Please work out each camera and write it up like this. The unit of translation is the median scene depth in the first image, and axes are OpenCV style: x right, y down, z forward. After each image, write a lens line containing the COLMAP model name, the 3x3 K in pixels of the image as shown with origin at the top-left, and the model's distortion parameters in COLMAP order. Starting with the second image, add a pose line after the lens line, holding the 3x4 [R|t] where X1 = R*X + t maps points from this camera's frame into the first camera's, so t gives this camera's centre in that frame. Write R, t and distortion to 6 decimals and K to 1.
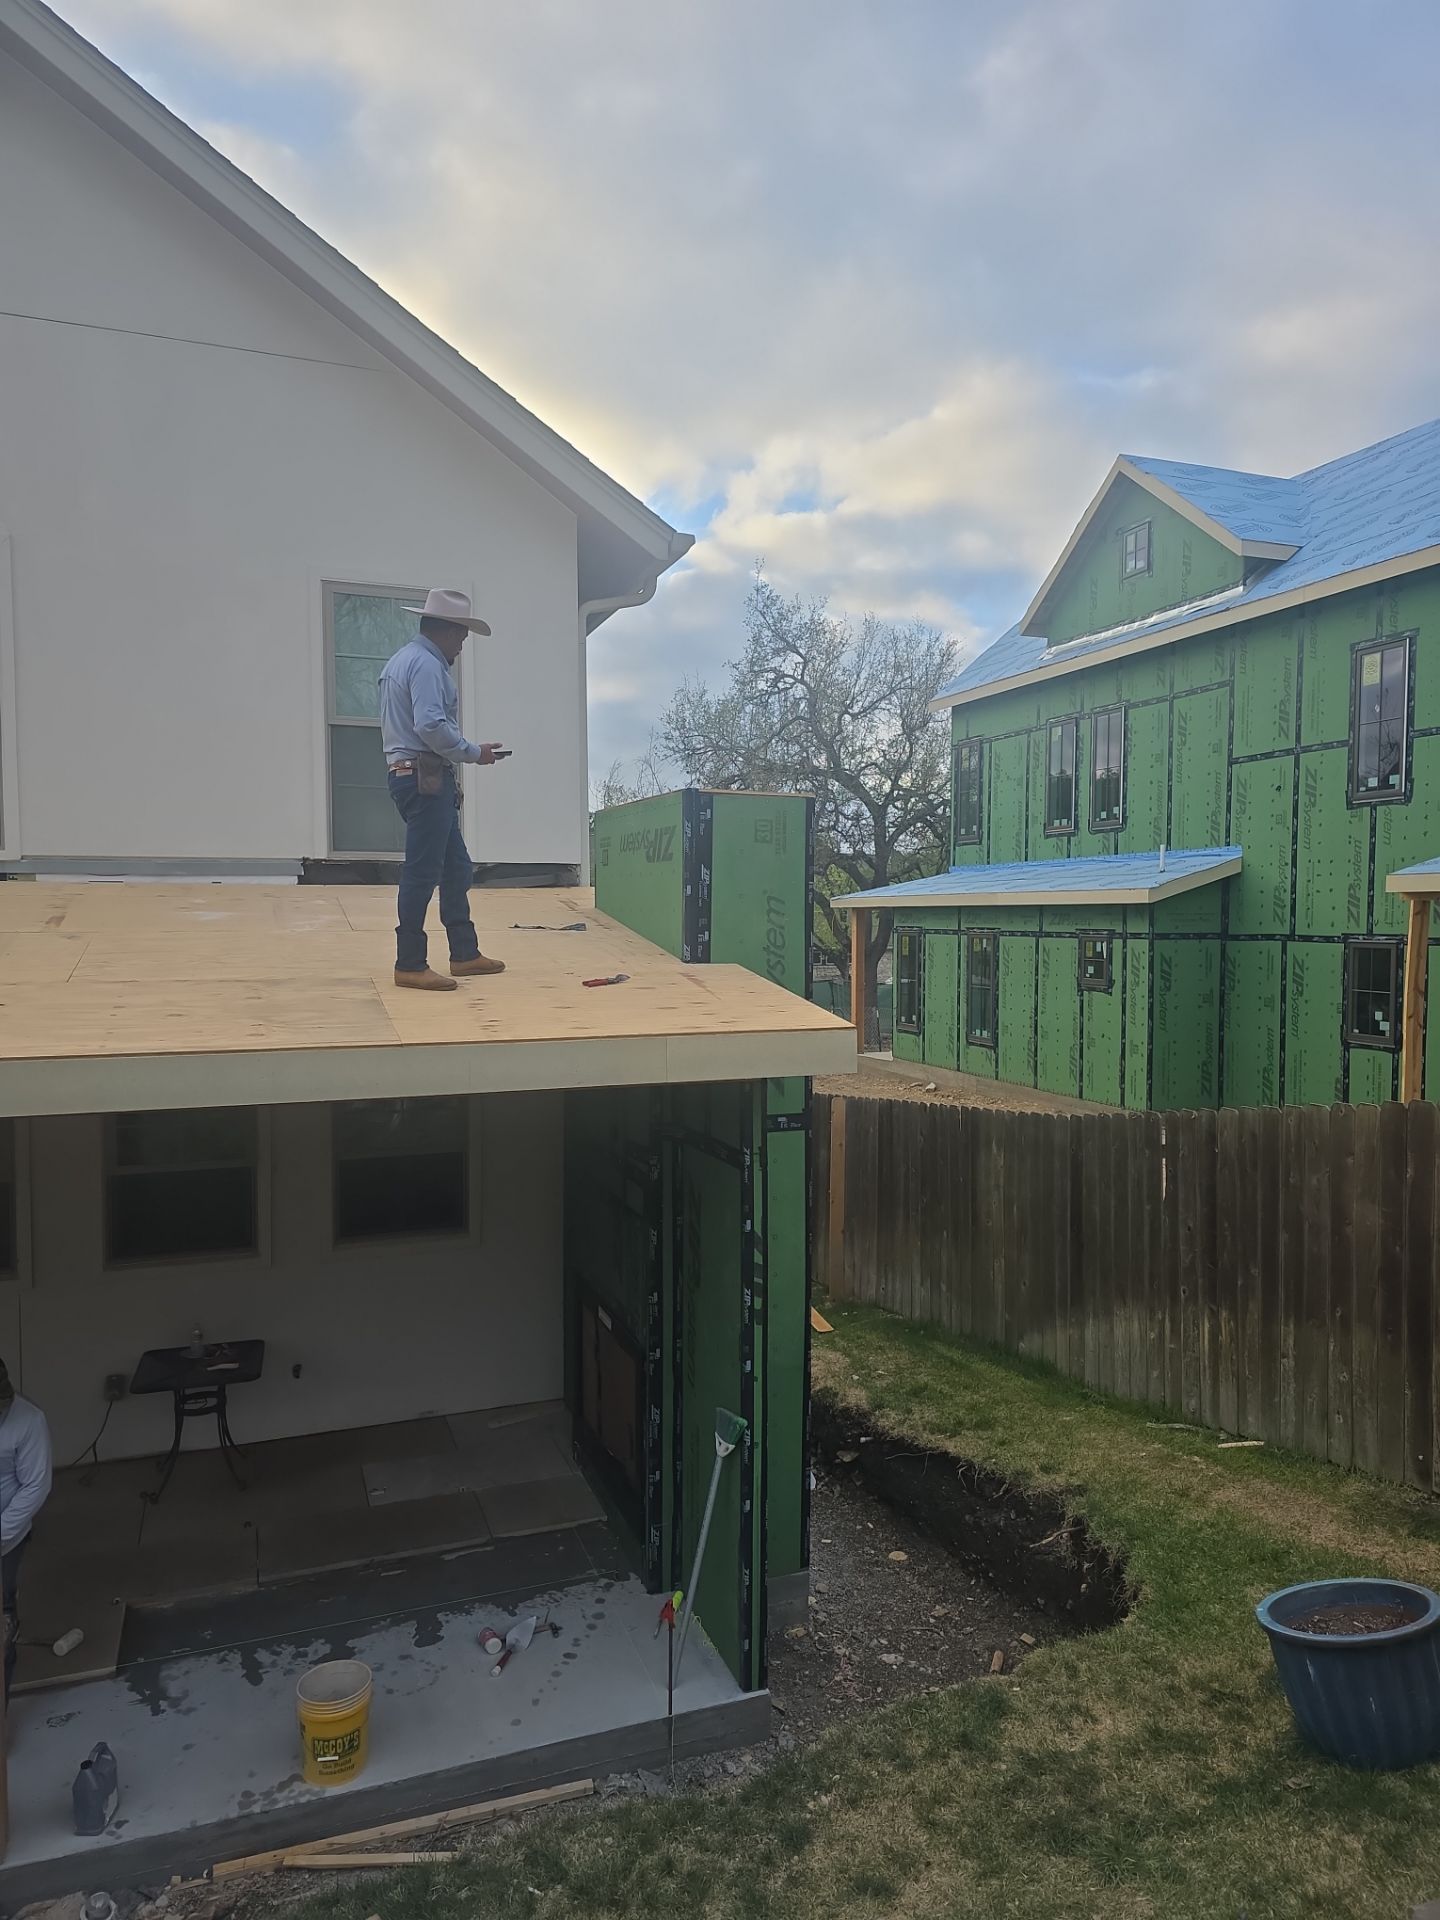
lens RADIAL K [[1276.2, 0, 740.5], [0, 1276.2, 973.8], [0, 0, 1]] dist [0.072575, -0.070757]
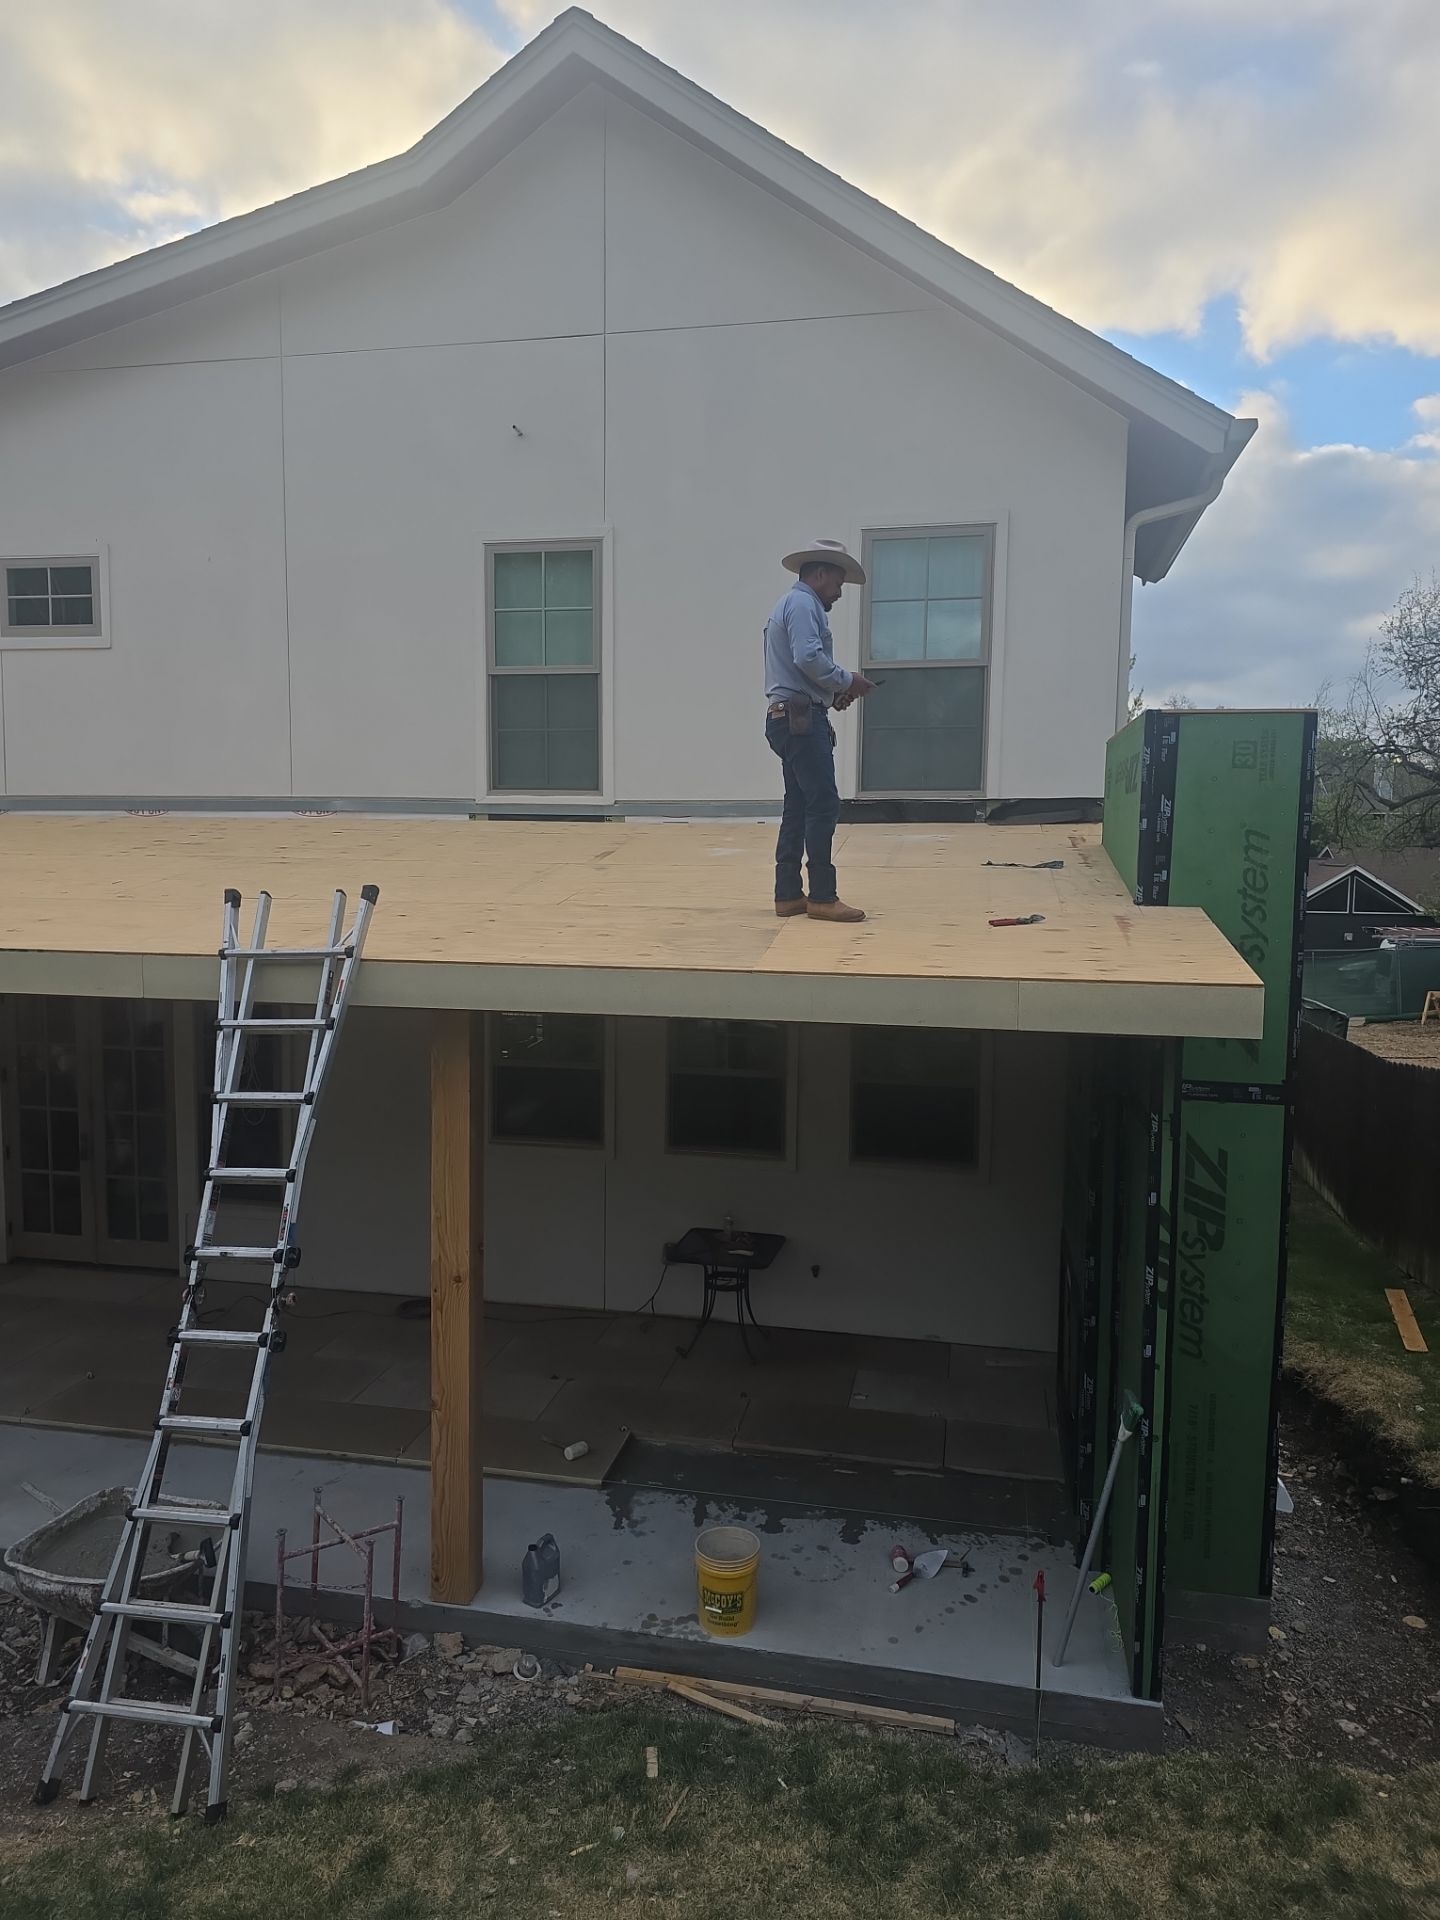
lens RADIAL K [[1279.3, 0, 720.0], [0, 1279.3, 960.0], [0, 0, 1]] dist [0.065320, -0.064192]
pose [[0.841617, 0.054228, -0.537345, 0.185411], [-0.034755, 0.998322, 0.046314, -0.001813], [0.538955, -0.020303, 0.842090, 0.059394]]
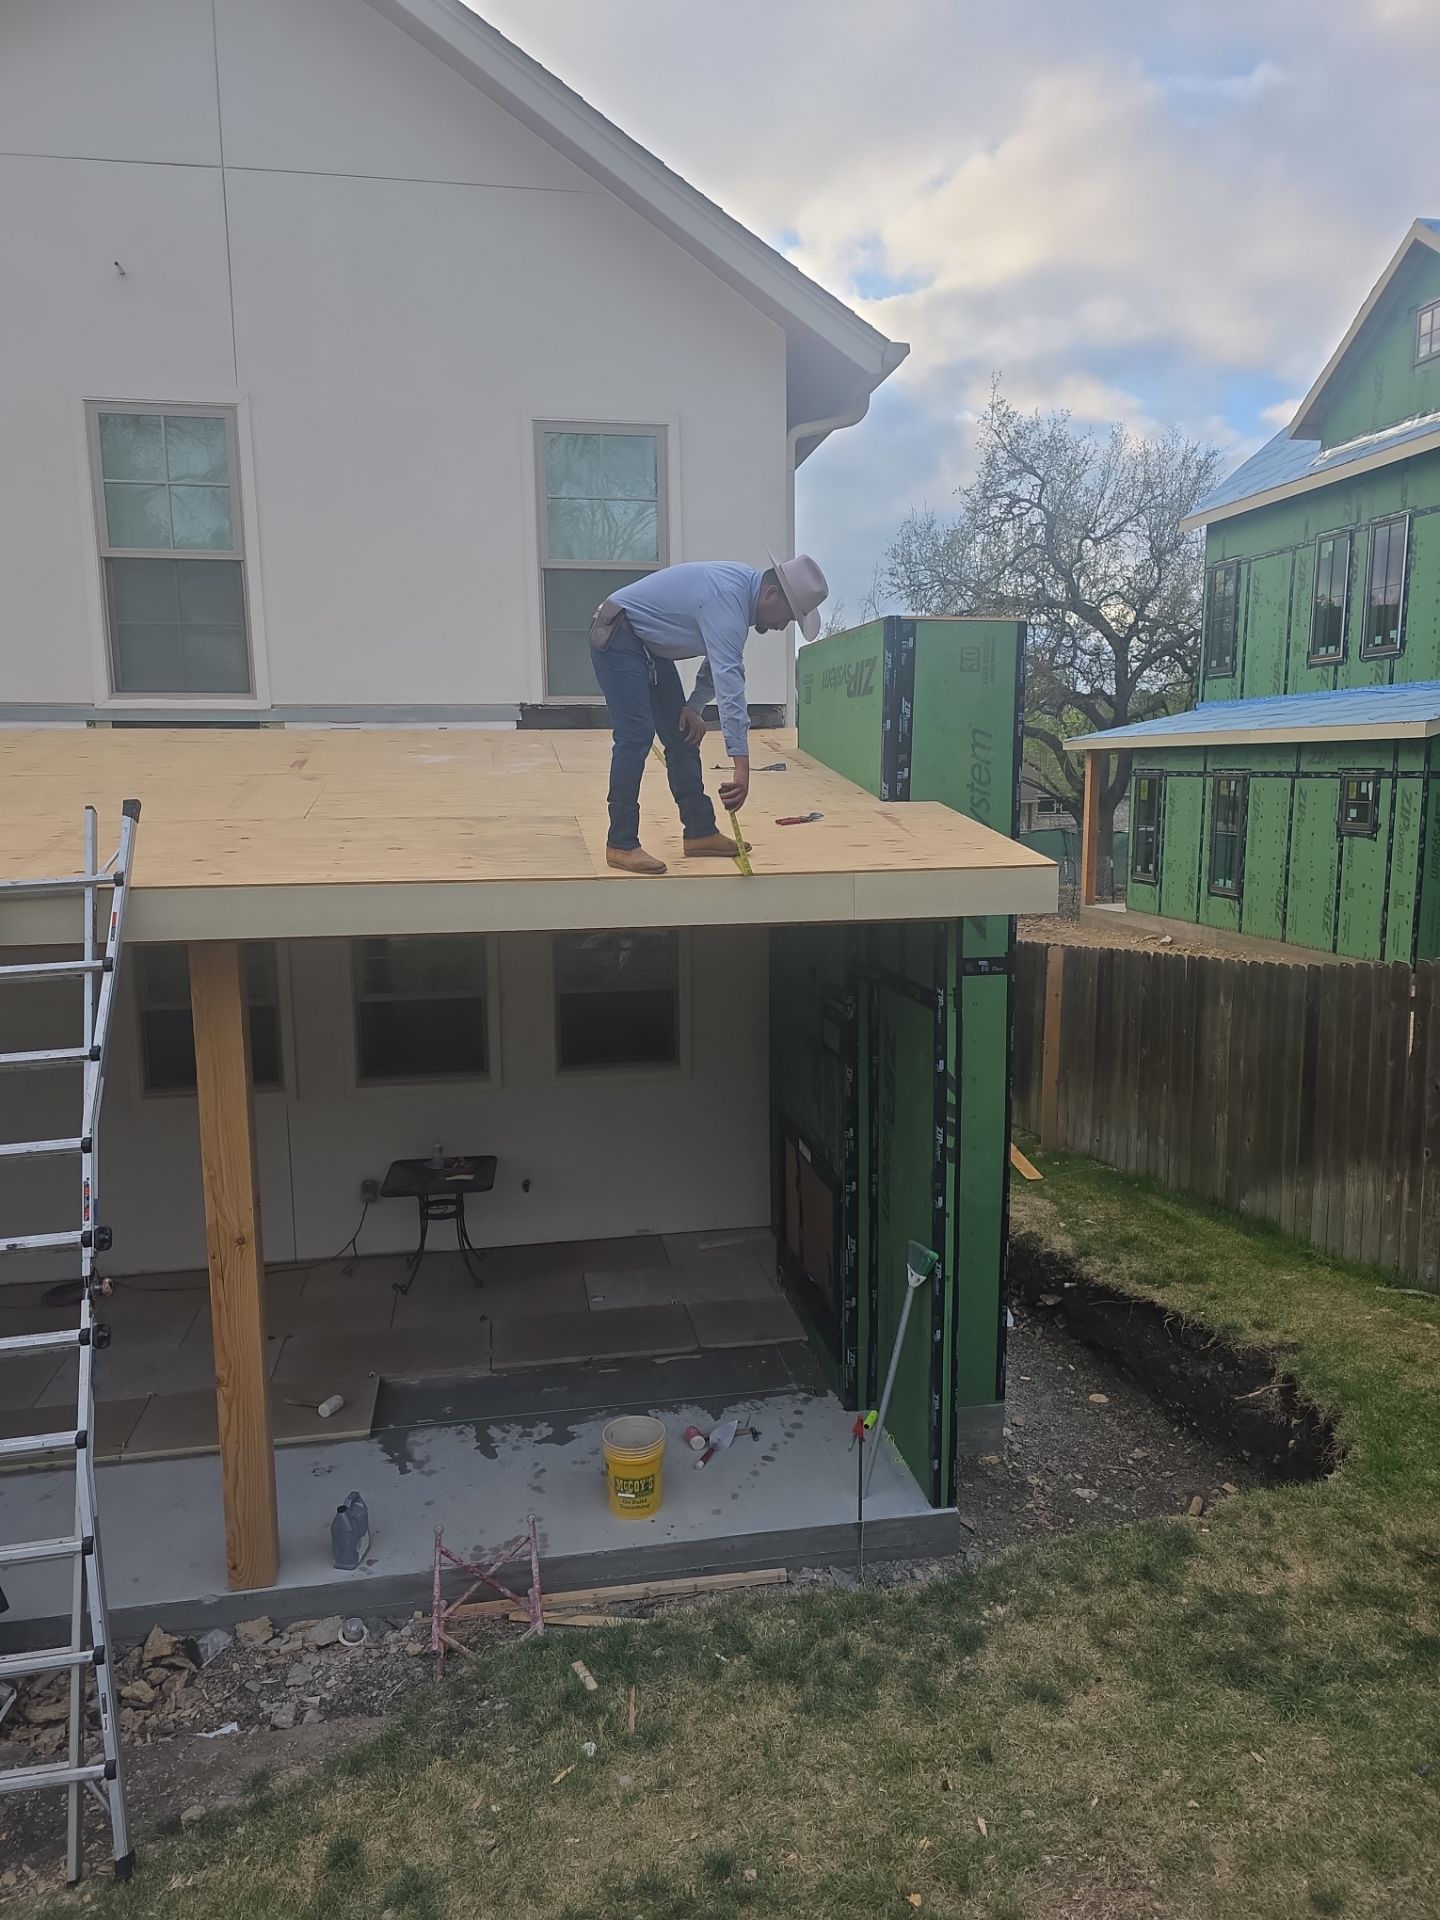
lens RADIAL K [[1279.3, 0, 720.0], [0, 1279.3, 960.0], [0, 0, 1]] dist [0.065320, -0.064192]
pose [[0.981524, 0.017812, -0.190506, 0.020265], [0.002286, 0.994495, 0.104763, 0.008839], [0.191324, -0.103263, 0.976080, 0.003973]]
